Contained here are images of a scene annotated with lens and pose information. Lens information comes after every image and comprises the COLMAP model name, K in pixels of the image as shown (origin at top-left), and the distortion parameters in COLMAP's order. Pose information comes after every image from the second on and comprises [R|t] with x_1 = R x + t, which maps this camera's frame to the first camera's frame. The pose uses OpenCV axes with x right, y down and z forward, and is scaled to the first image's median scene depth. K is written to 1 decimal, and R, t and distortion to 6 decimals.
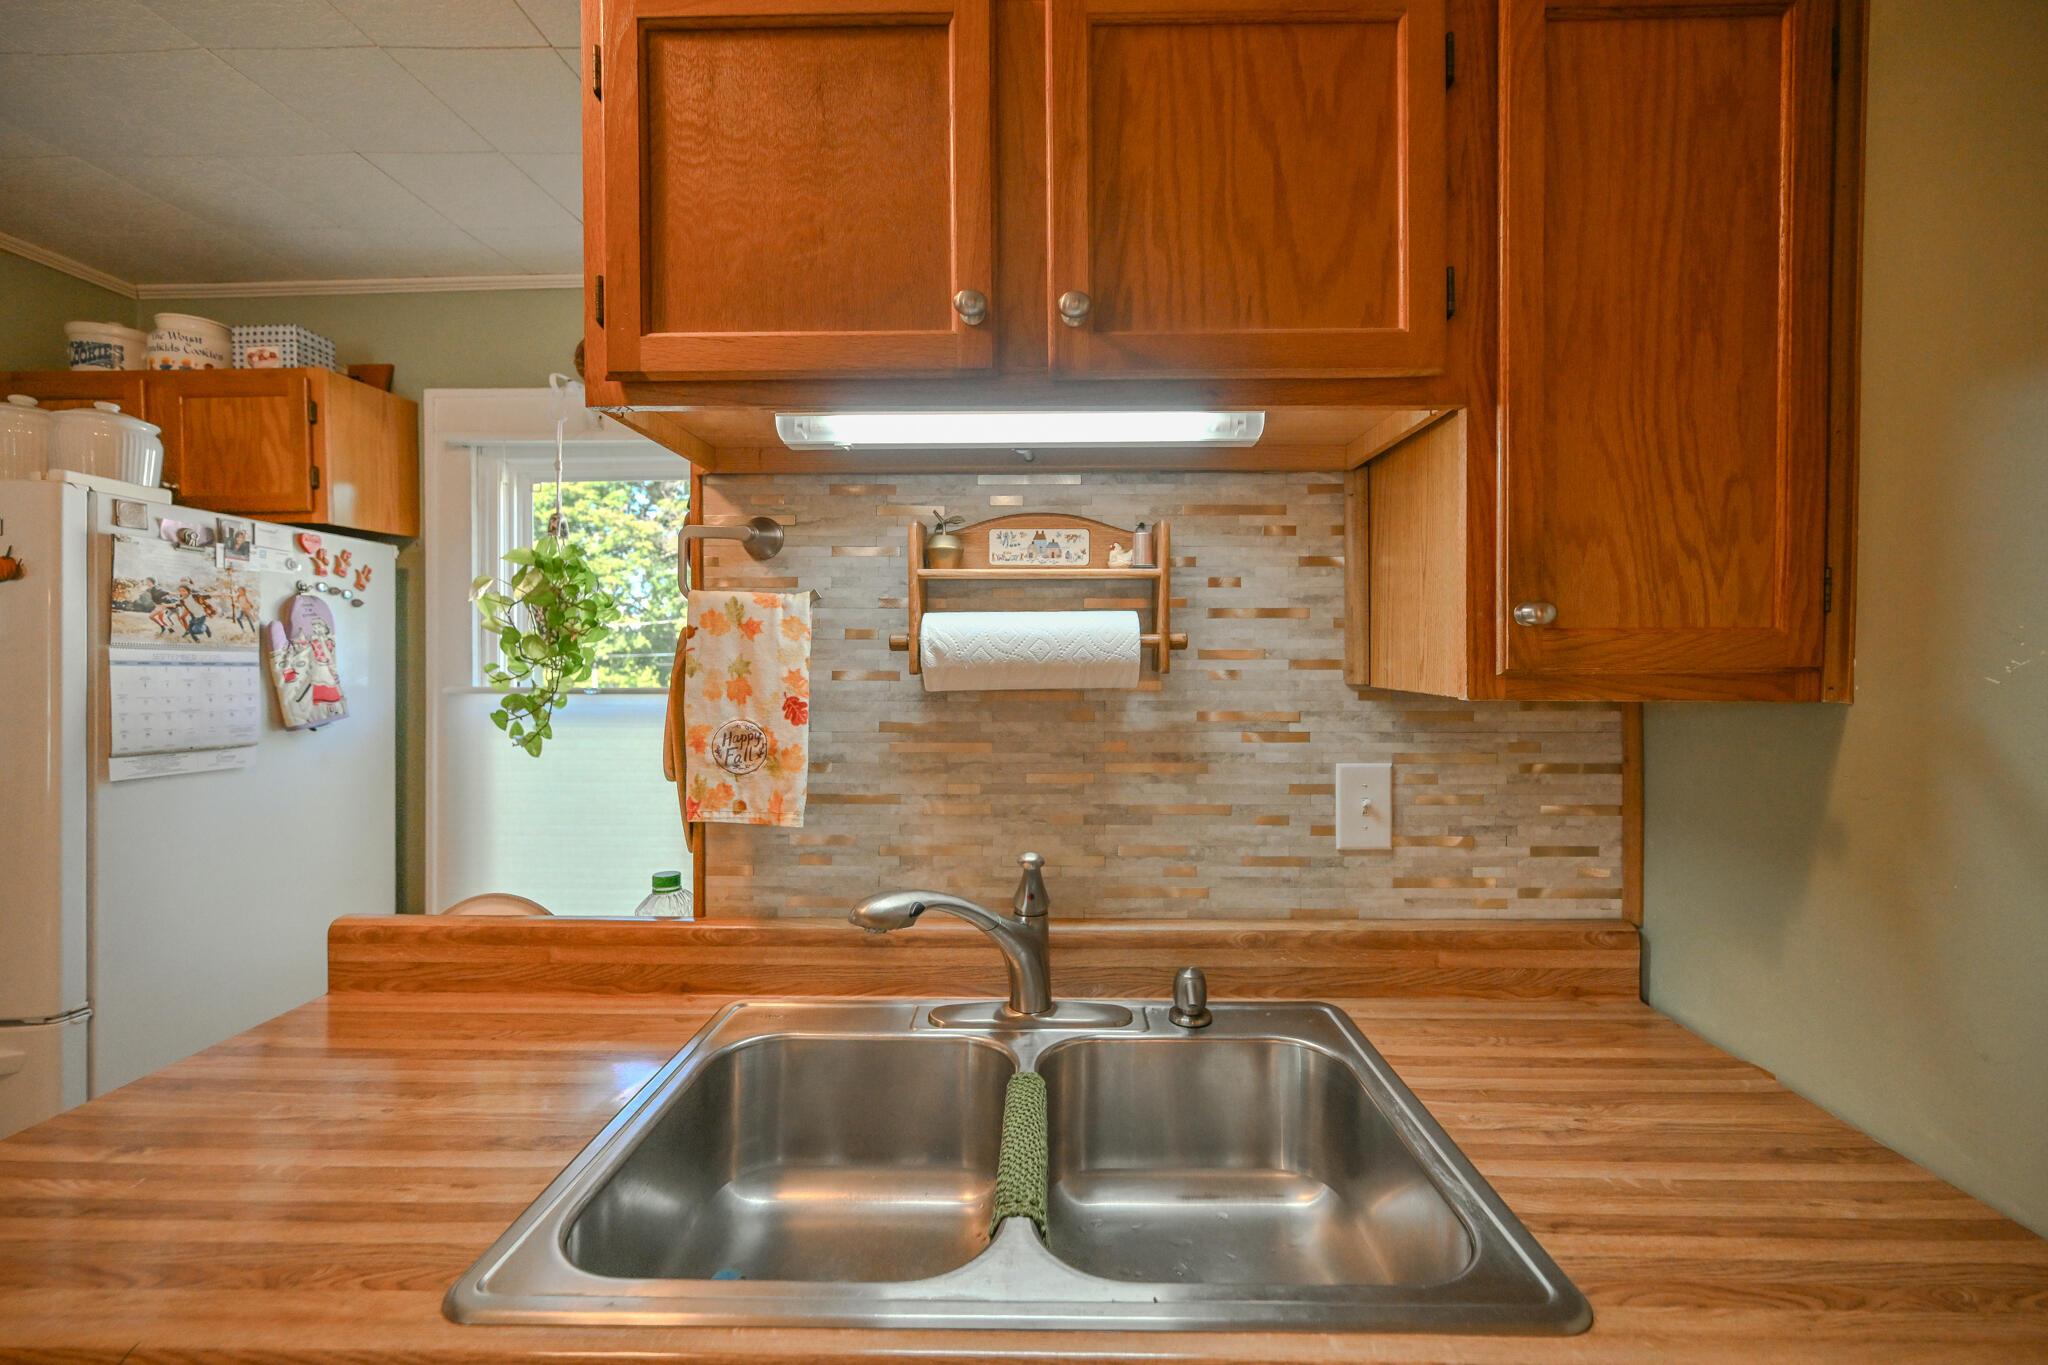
lens RADIAL K [[839.1, 0, 1031.8], [0, 839.1, 663.0], [0, 0, 1]] dist [-0.002362, 0.001038]
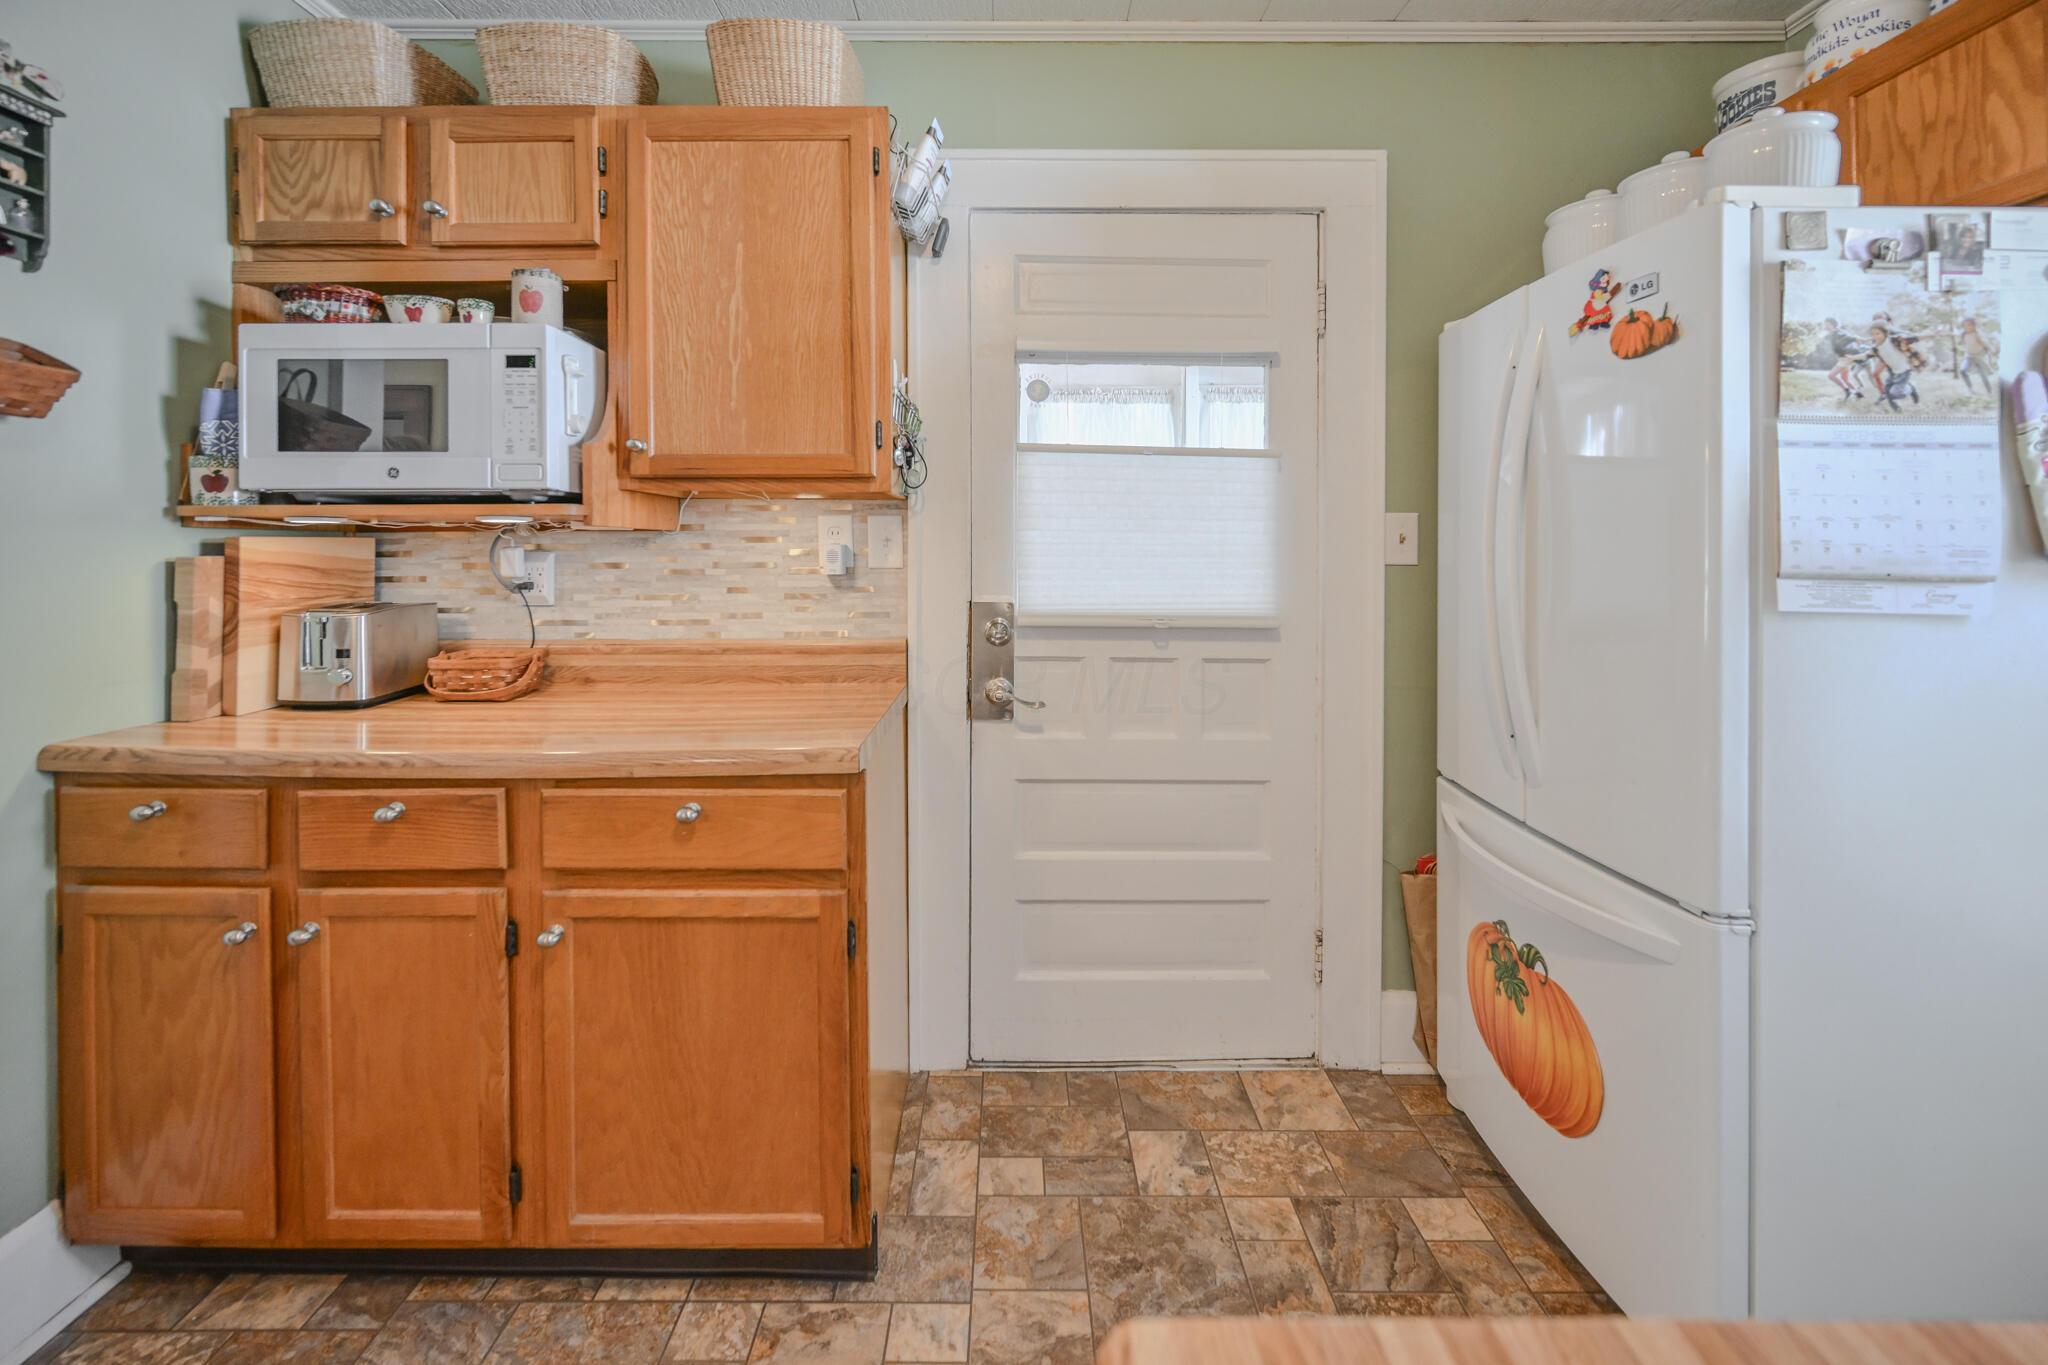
lens RADIAL K [[839.1, 0, 1020.4], [0, 839.1, 542.1], [0, 0, 1]] dist [-0.002362, 0.001038]
pose [[0.040480, -0.003956, -0.999173, -0.355725], [-0.003753, 0.999985, -0.004111, 0.075331], [0.999173, 0.003916, 0.040465, 0.281497]]
